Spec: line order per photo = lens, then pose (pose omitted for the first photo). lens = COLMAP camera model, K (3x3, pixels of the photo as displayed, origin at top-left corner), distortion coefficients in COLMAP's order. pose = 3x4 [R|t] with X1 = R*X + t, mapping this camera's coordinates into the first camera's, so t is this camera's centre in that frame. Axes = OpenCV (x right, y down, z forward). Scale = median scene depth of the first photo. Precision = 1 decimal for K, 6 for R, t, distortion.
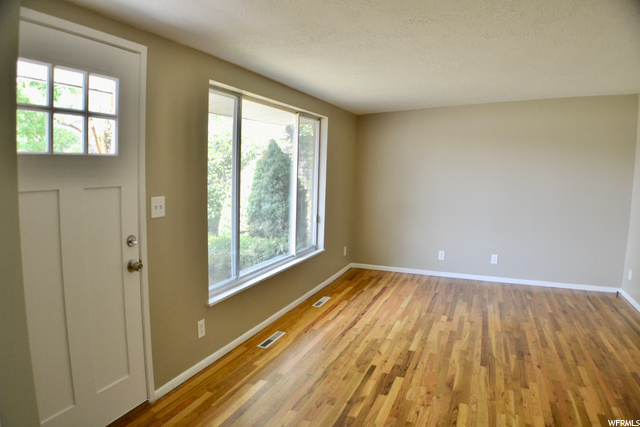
lens RADIAL K [[447.5, 0, 306.3], [0, 447.5, 217.3], [0, 0, 1]] dist [-0.168394, 0.038176]
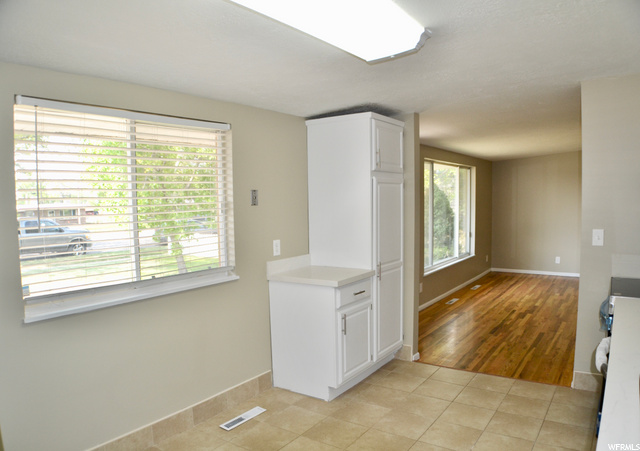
lens RADIAL K [[437.8, 0, 342.4], [0, 437.8, 233.3], [0, 0, 1]] dist [-0.145211, 0.001014]
pose [[0.980172, -0.023667, -0.196731, -0.149767], [0.016737, 0.999182, -0.036816, 0.063103], [0.197442, 0.032793, 0.979766, -0.685535]]
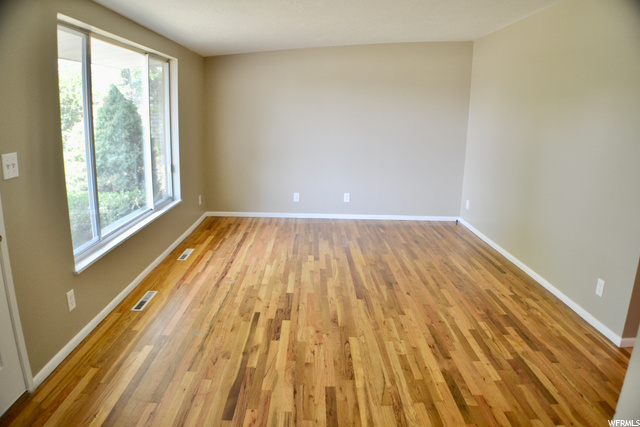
lens RADIAL K [[447.5, 0, 306.3], [0, 447.5, 217.3], [0, 0, 1]] dist [-0.168394, 0.038176]
pose [[0.933018, -0.089875, 0.348425, -0.059492], [0.047217, 0.990512, 0.129059, -0.000488], [-0.356718, -0.103963, 0.928409, 0.037943]]
